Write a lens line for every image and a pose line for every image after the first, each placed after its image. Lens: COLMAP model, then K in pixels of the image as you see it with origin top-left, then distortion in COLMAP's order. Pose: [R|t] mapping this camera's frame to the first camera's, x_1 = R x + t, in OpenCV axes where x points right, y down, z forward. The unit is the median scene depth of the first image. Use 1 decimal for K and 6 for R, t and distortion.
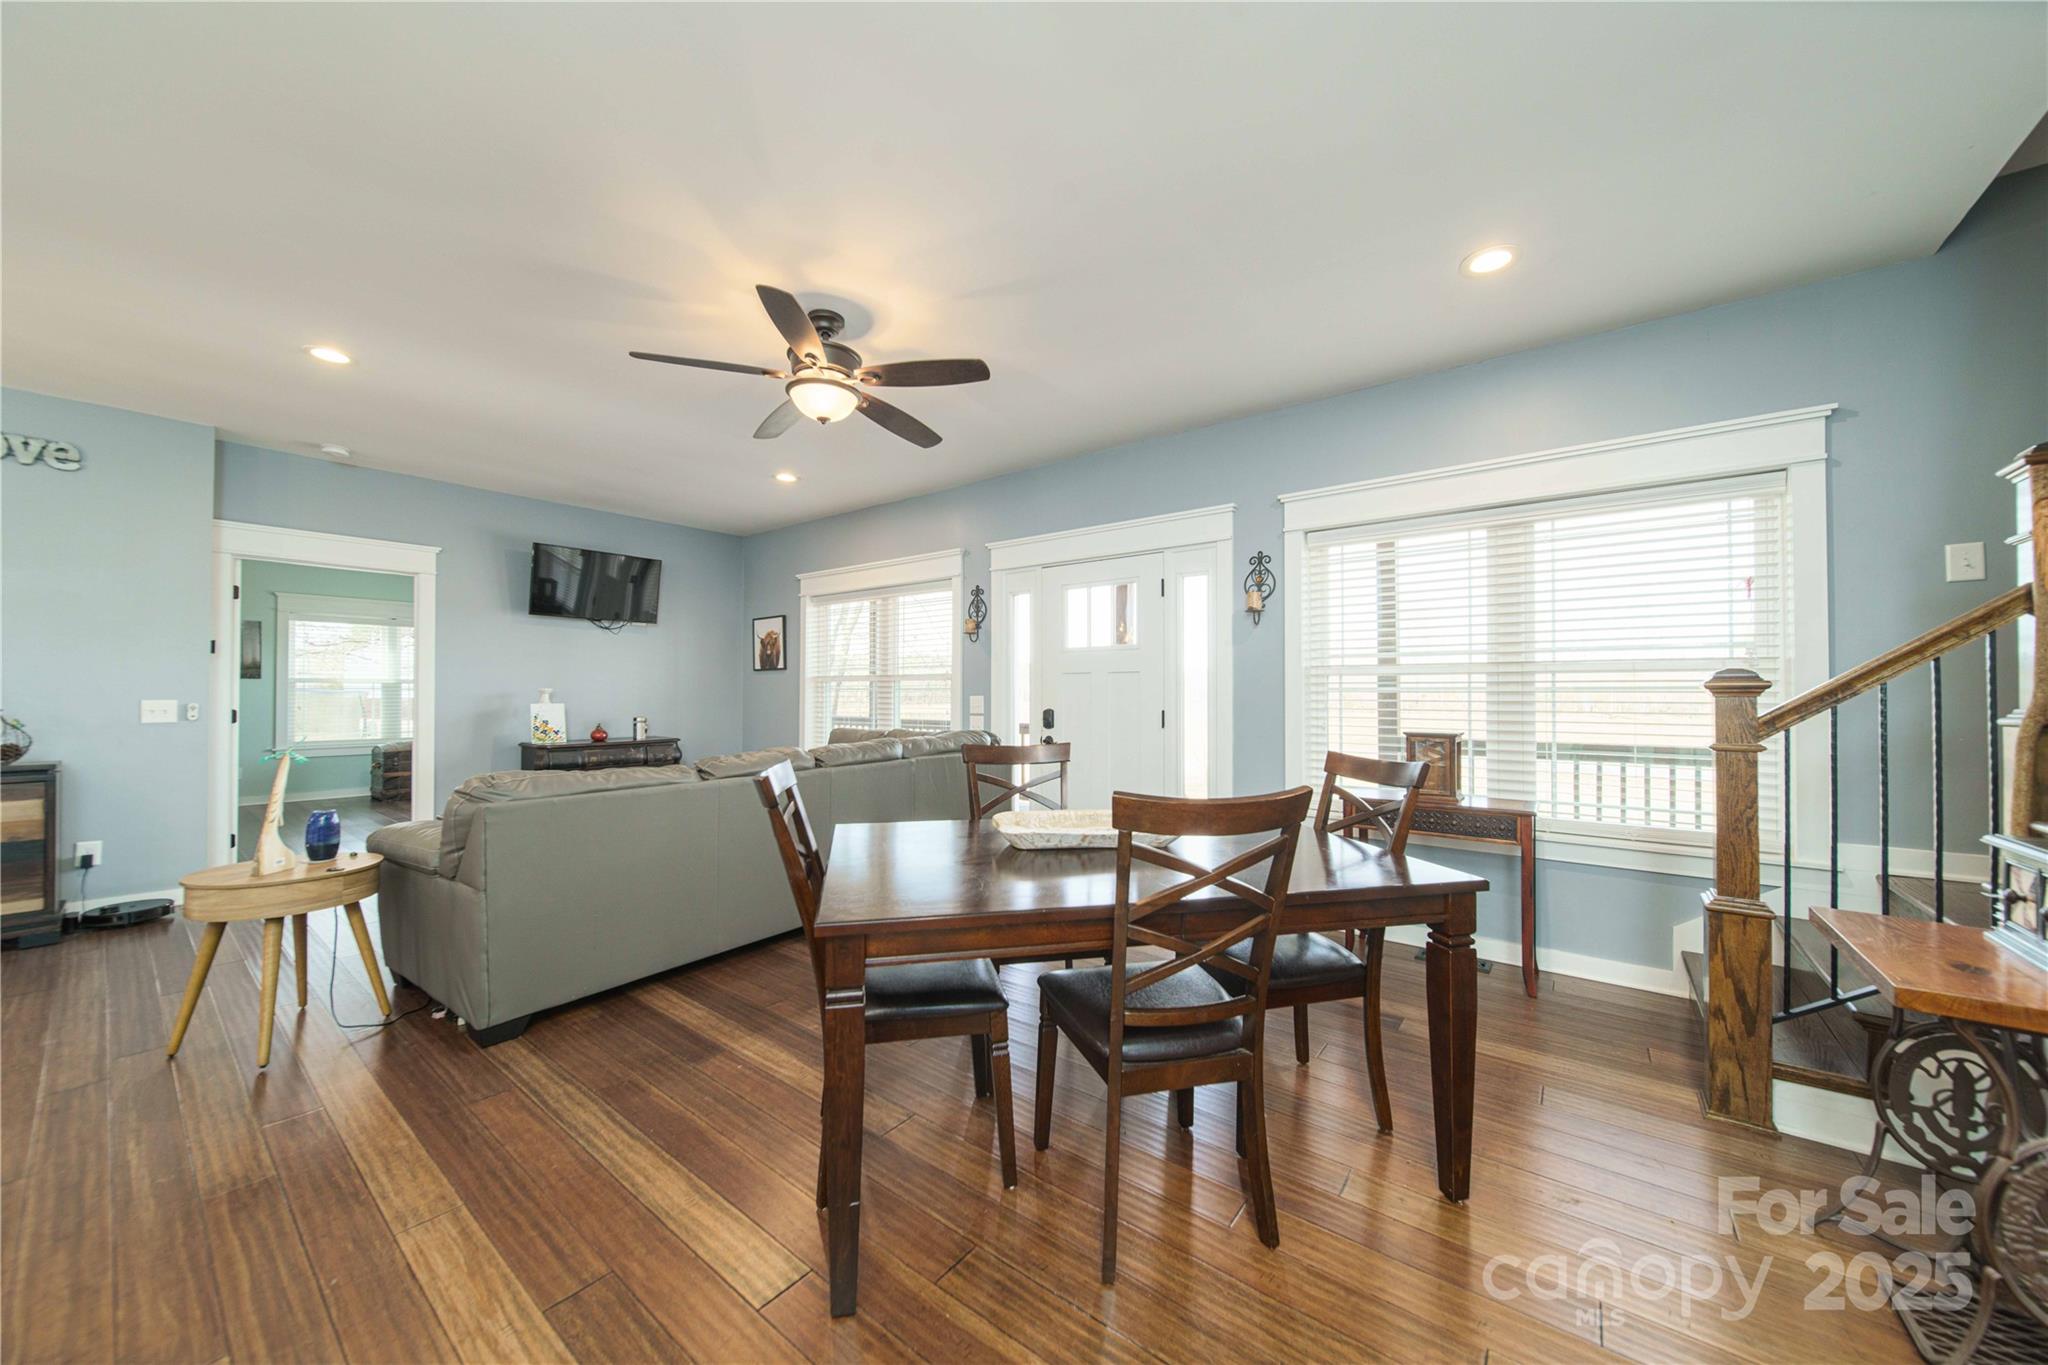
lens RADIAL K [[719.5, 0, 1022.1], [0, 719.5, 684.9], [0, 0, 1]] dist [-0.001420, -0.000487]
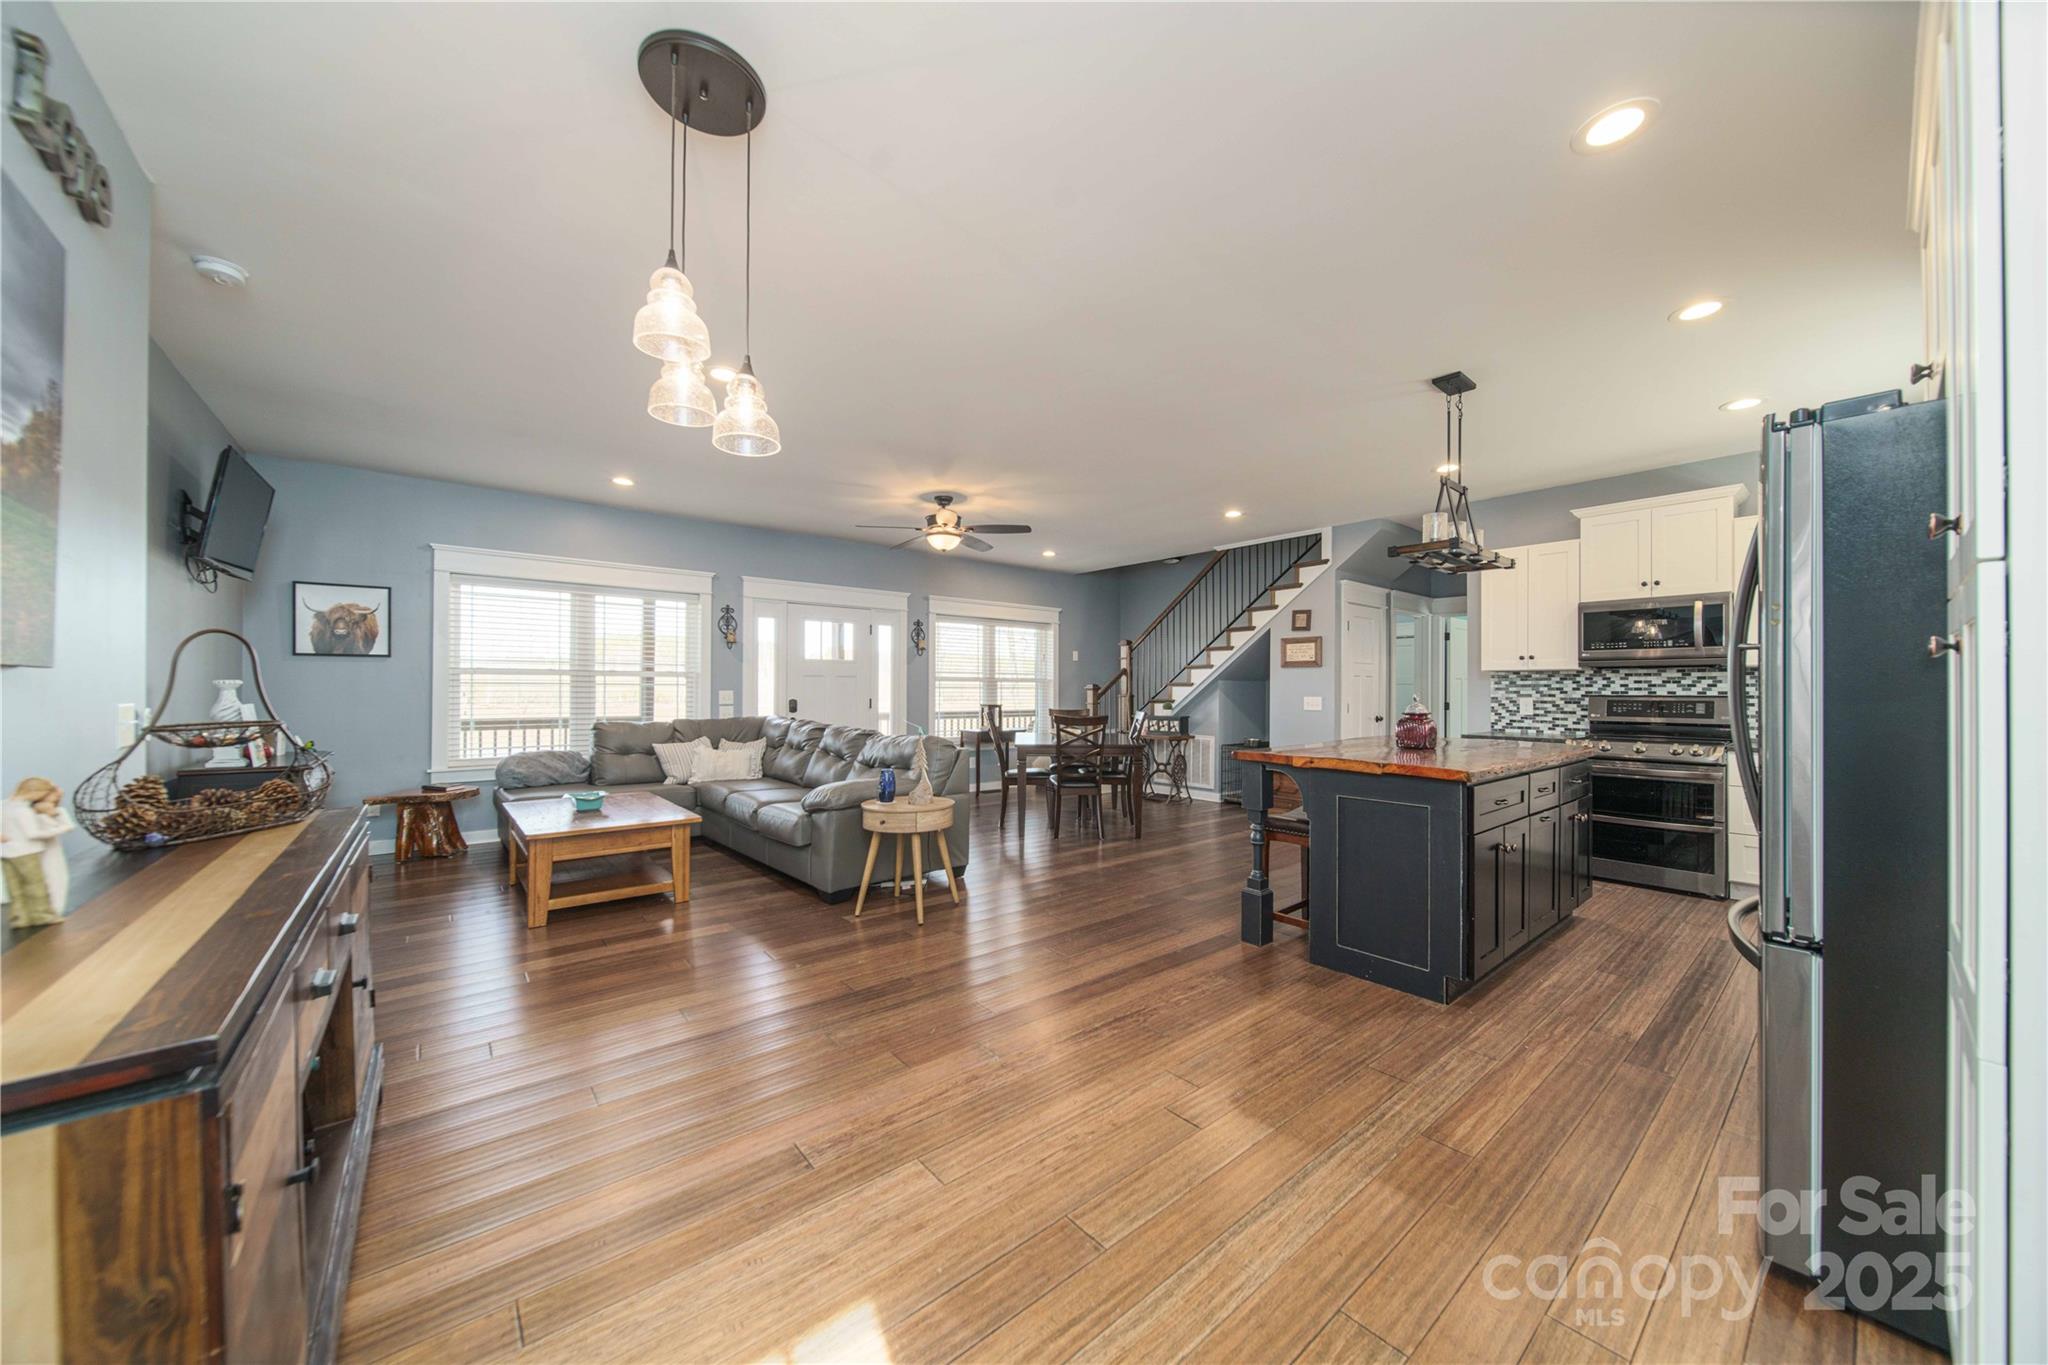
lens RADIAL K [[719.5, 0, 1022.1], [0, 719.5, 684.9], [0, 0, 1]] dist [-0.001420, -0.000487]
pose [[0.207335, 0.014916, 0.978156, -1.237729], [-0.003465, 0.999889, -0.014513, 0.022844], [-0.978264, -0.000380, 0.207363, 0.218014]]
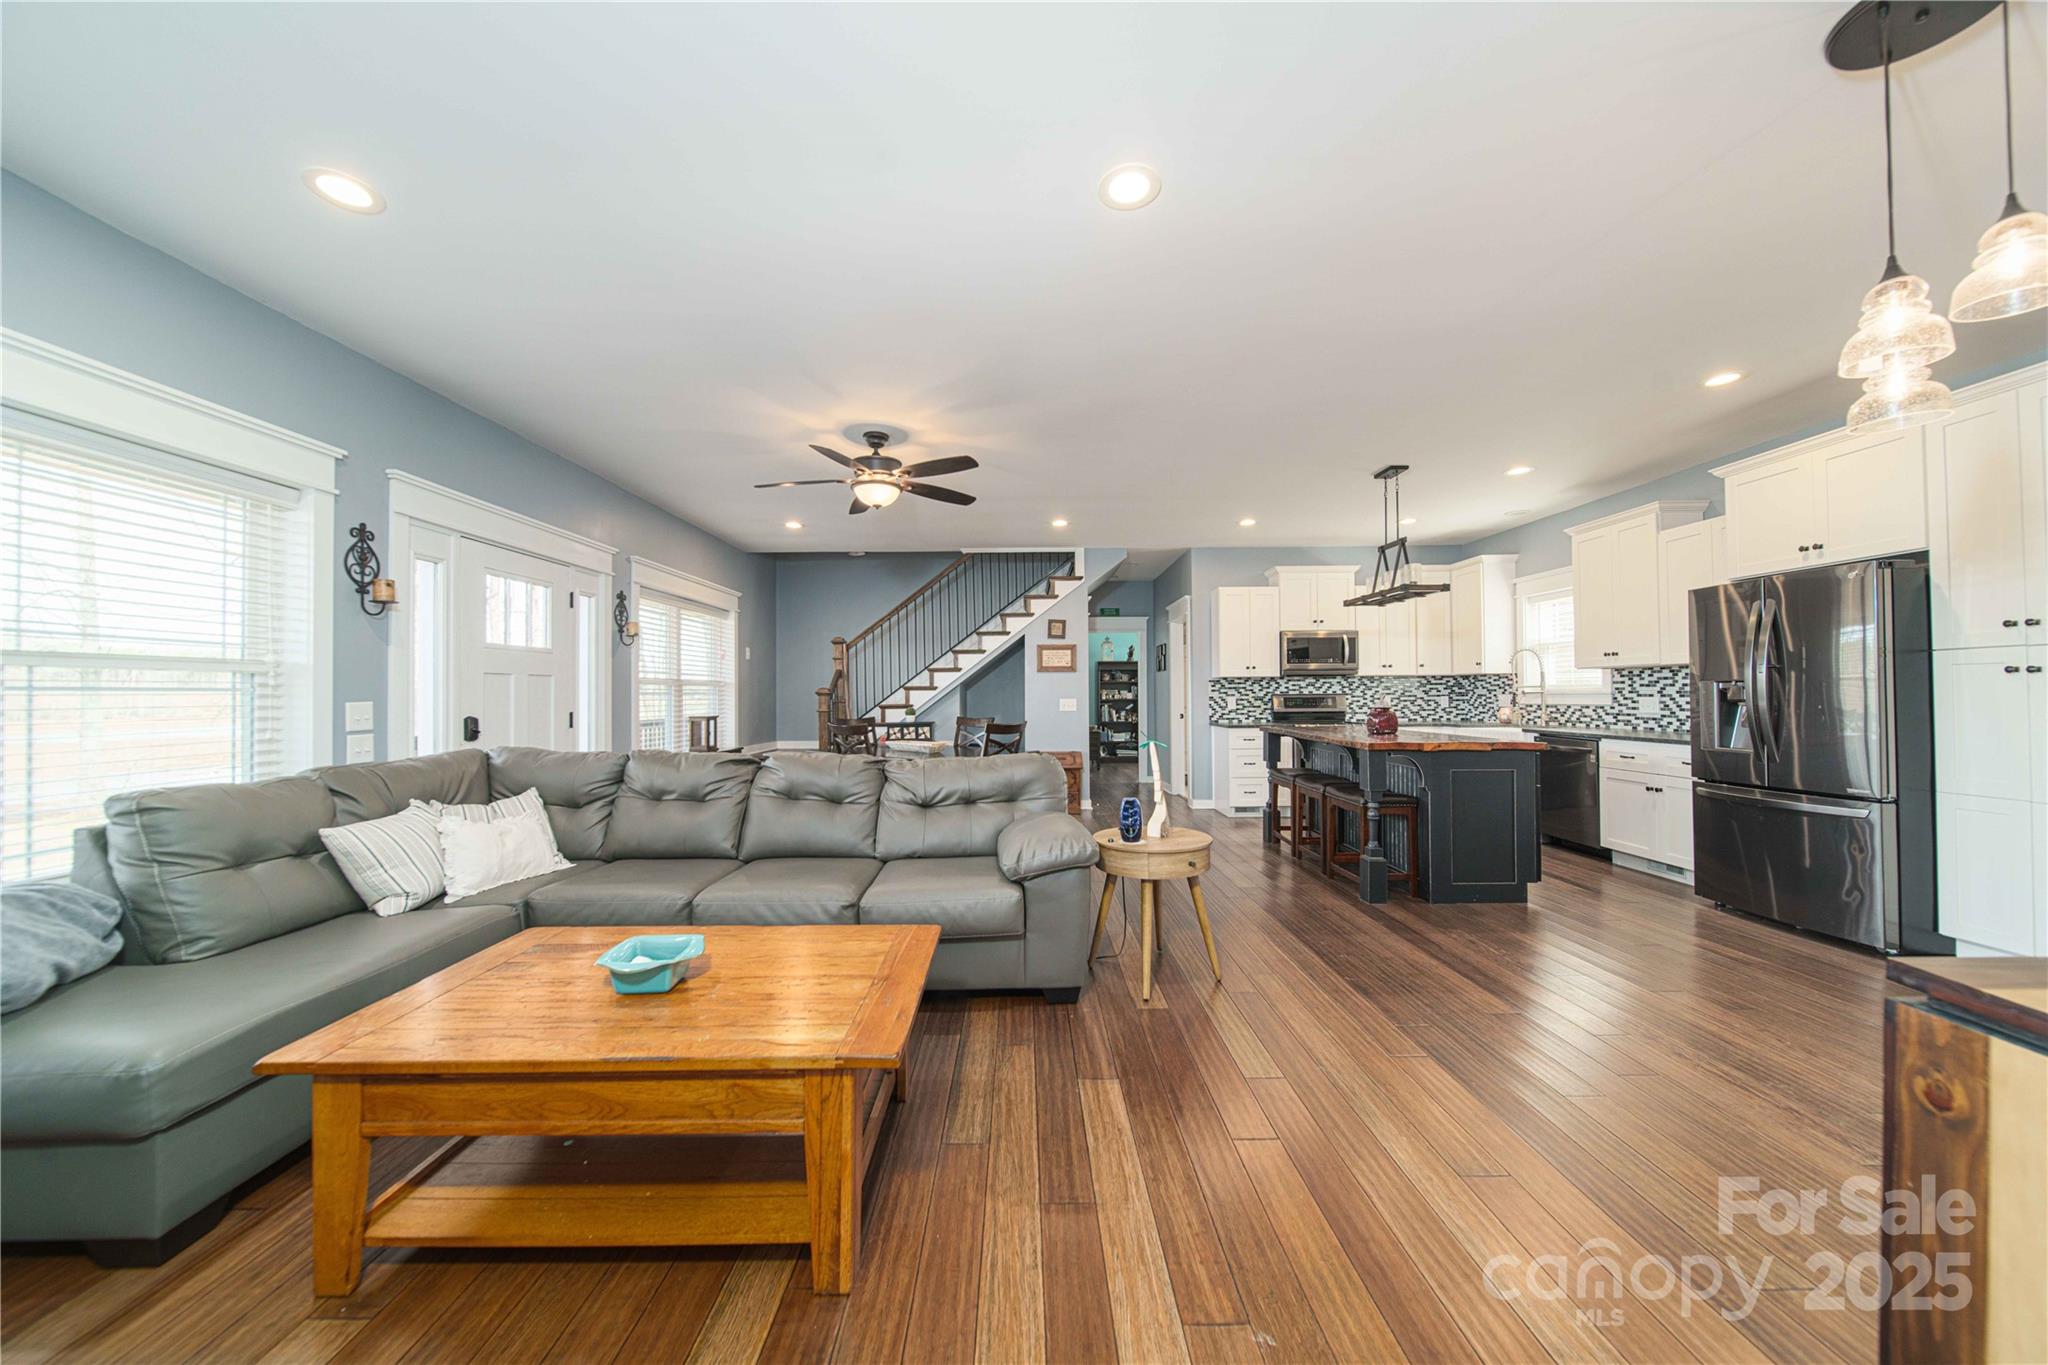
lens RADIAL K [[719.5, 0, 1022.1], [0, 719.5, 684.9], [0, 0, 1]] dist [-0.001420, -0.000487]
pose [[-0.622485, 0.020687, 0.782359, -0.916510], [0.012311, 0.999786, -0.016641, 0.018627], [-0.782535, -0.000727, -0.622606, 0.958547]]
